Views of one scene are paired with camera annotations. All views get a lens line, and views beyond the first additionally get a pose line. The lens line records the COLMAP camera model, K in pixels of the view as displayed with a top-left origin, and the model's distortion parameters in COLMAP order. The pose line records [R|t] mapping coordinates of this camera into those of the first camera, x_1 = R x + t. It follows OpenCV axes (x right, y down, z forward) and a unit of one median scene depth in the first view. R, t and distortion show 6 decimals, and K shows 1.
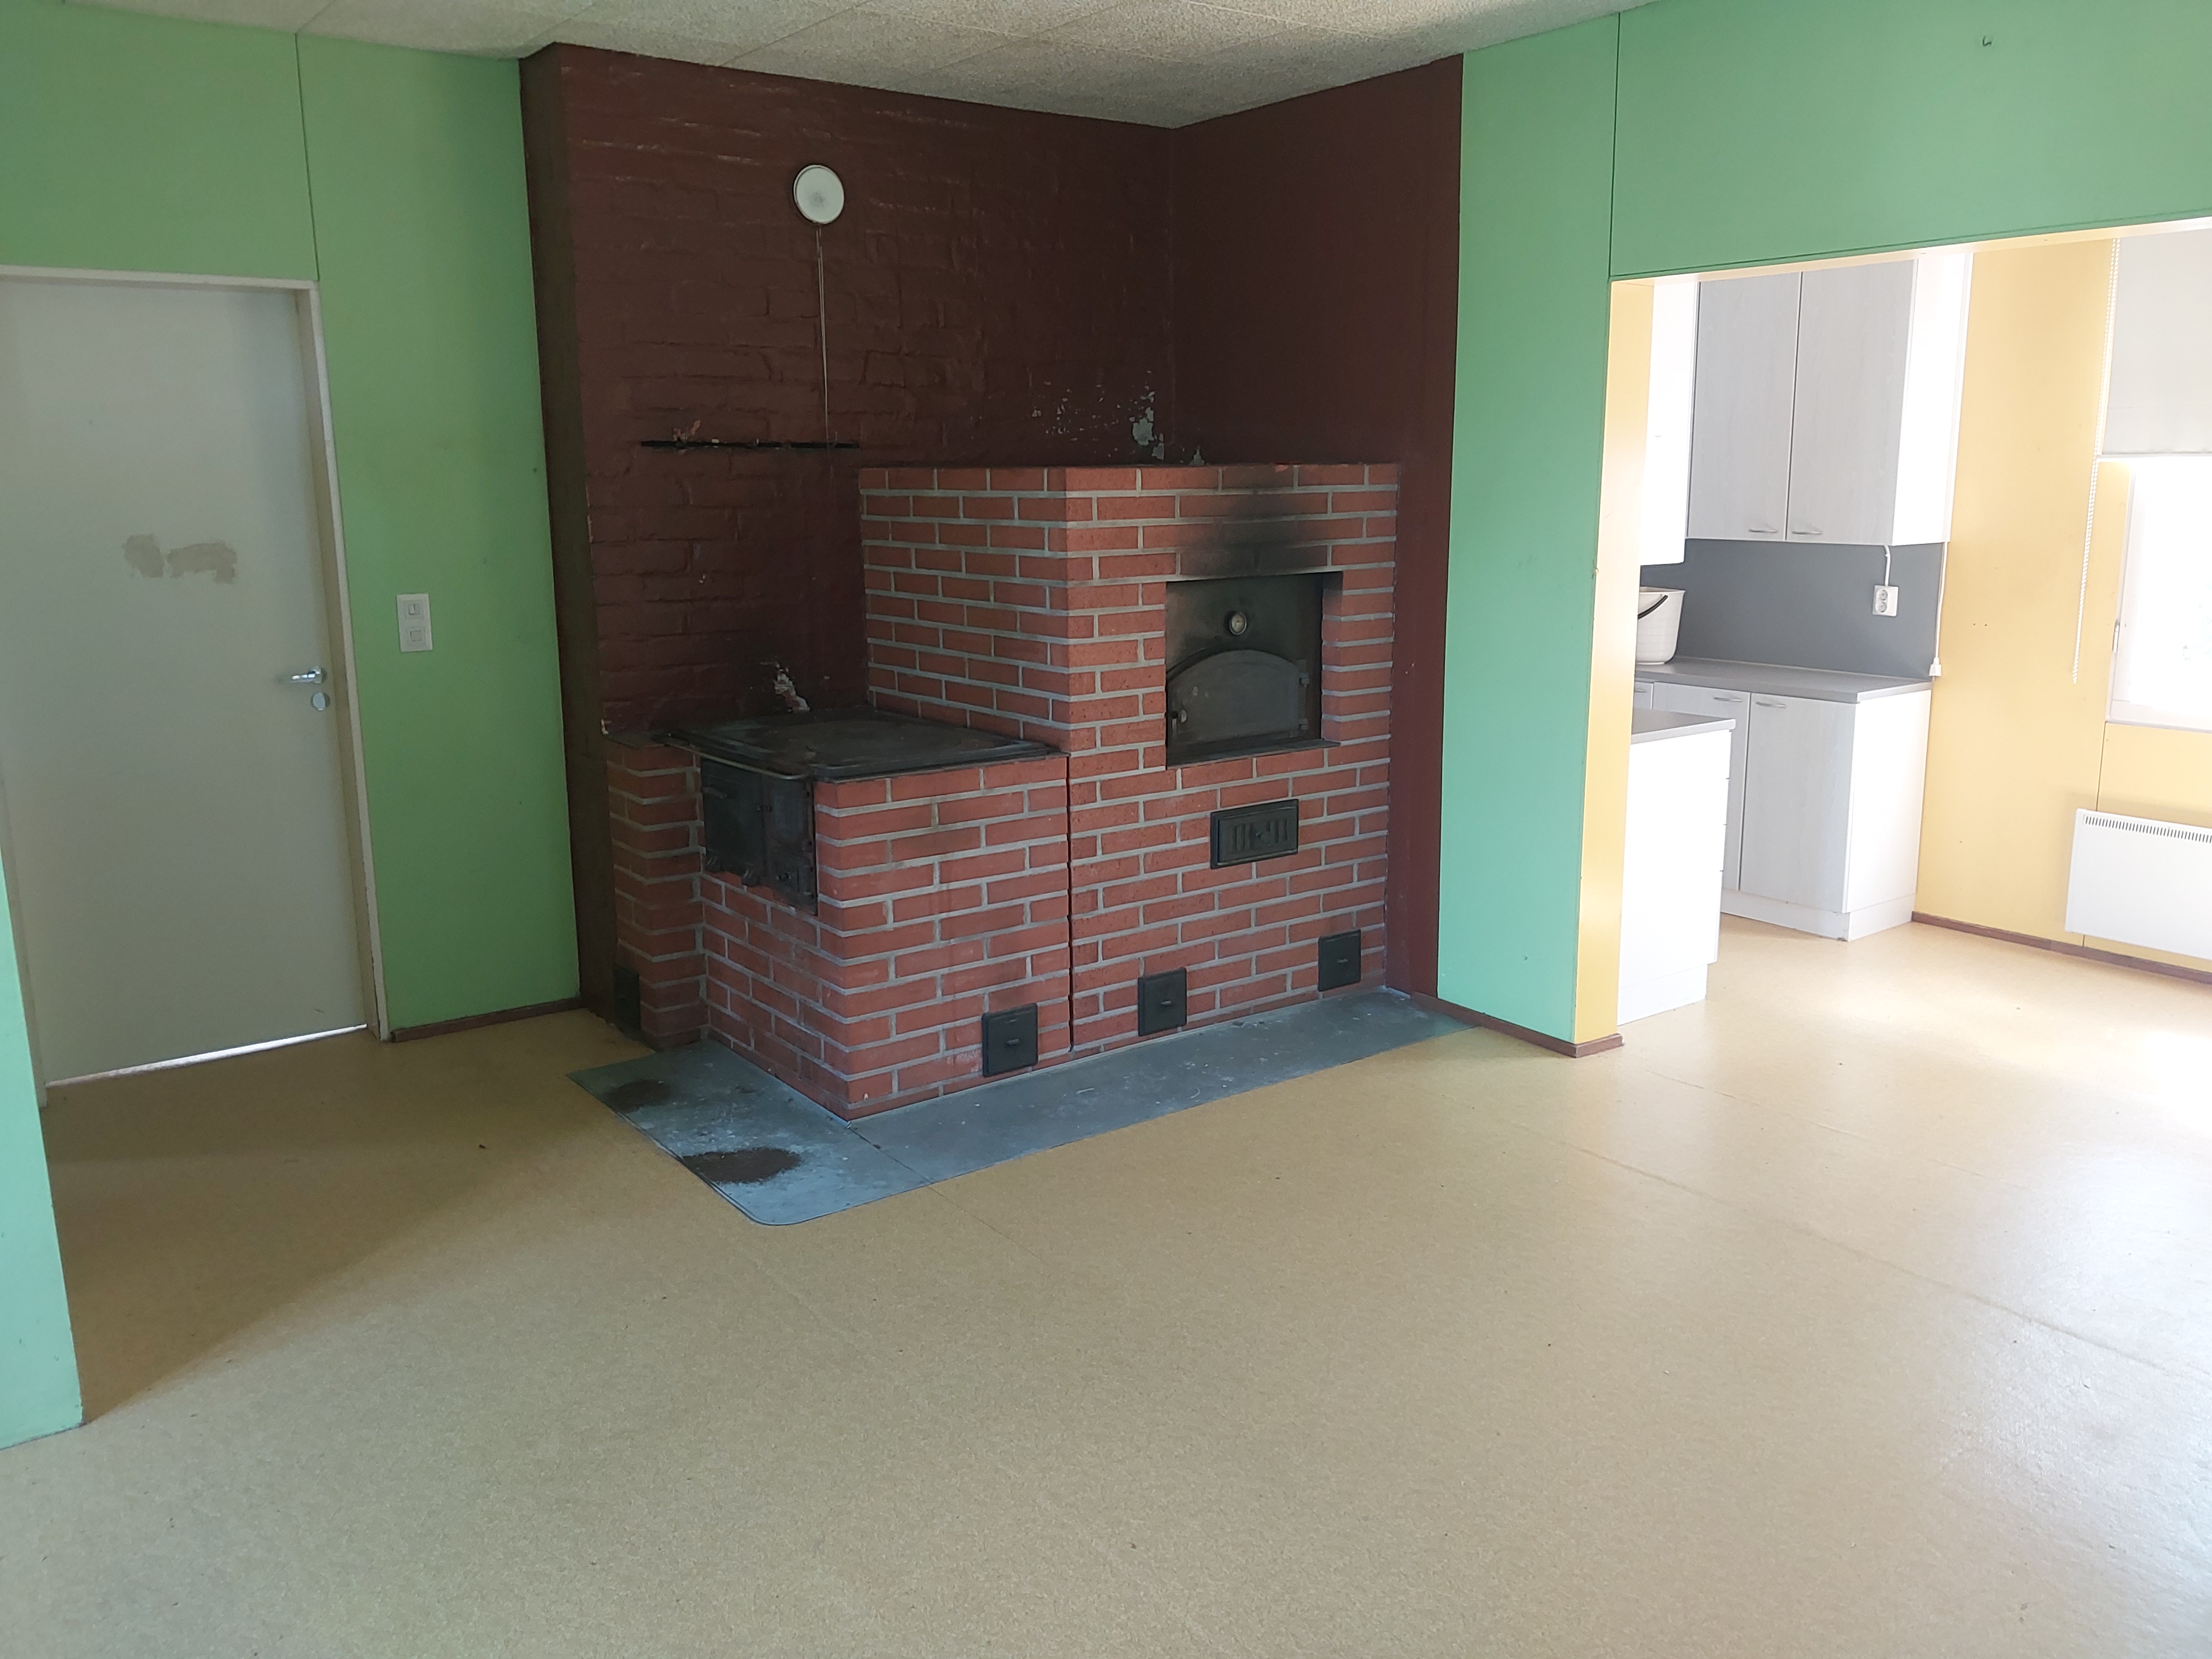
lens RADIAL K [[1780.9, 0, 1106.0], [0, 1780.9, 829.5], [0, 0, 1]] dist [0.004364, 0.002735]
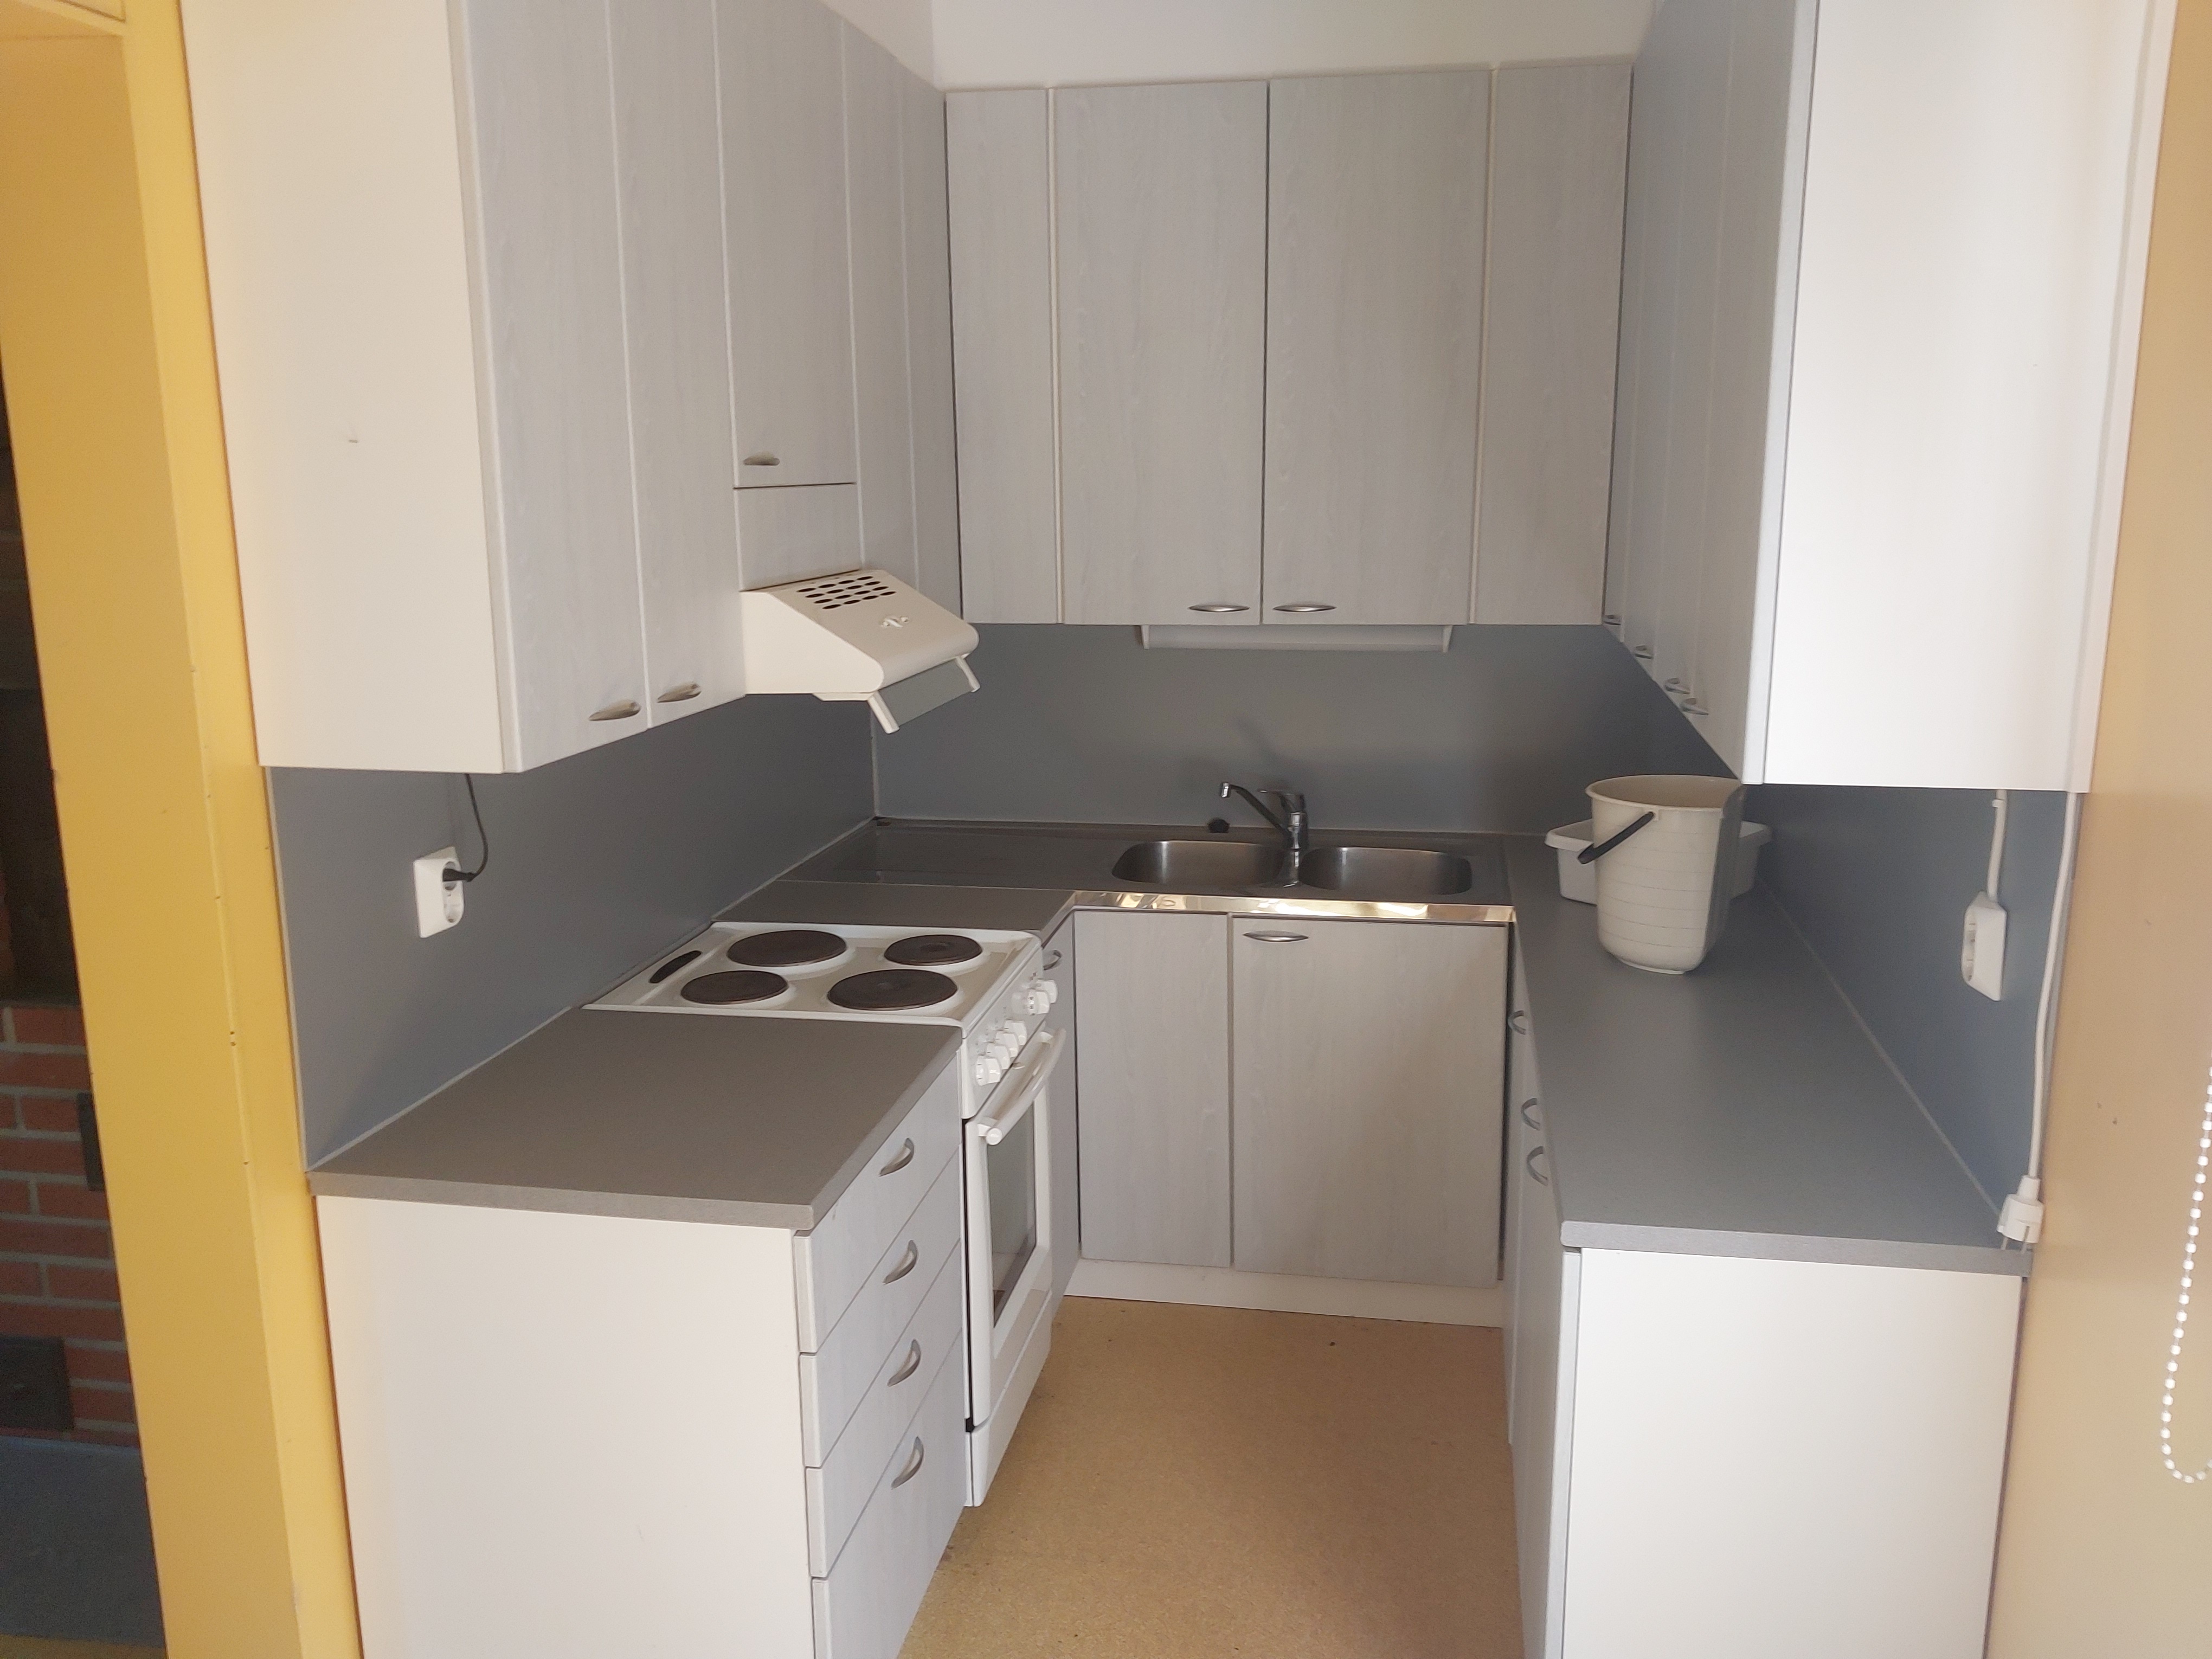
lens RADIAL K [[1780.9, 0, 1106.0], [0, 1780.9, 829.5], [0, 0, 1]] dist [0.004364, 0.002735]
pose [[0.684683, 0.153619, -0.712468, 0.604498], [-0.148431, 0.986439, 0.070049, -0.162155], [0.713567, 0.057791, 0.698200, 0.737864]]
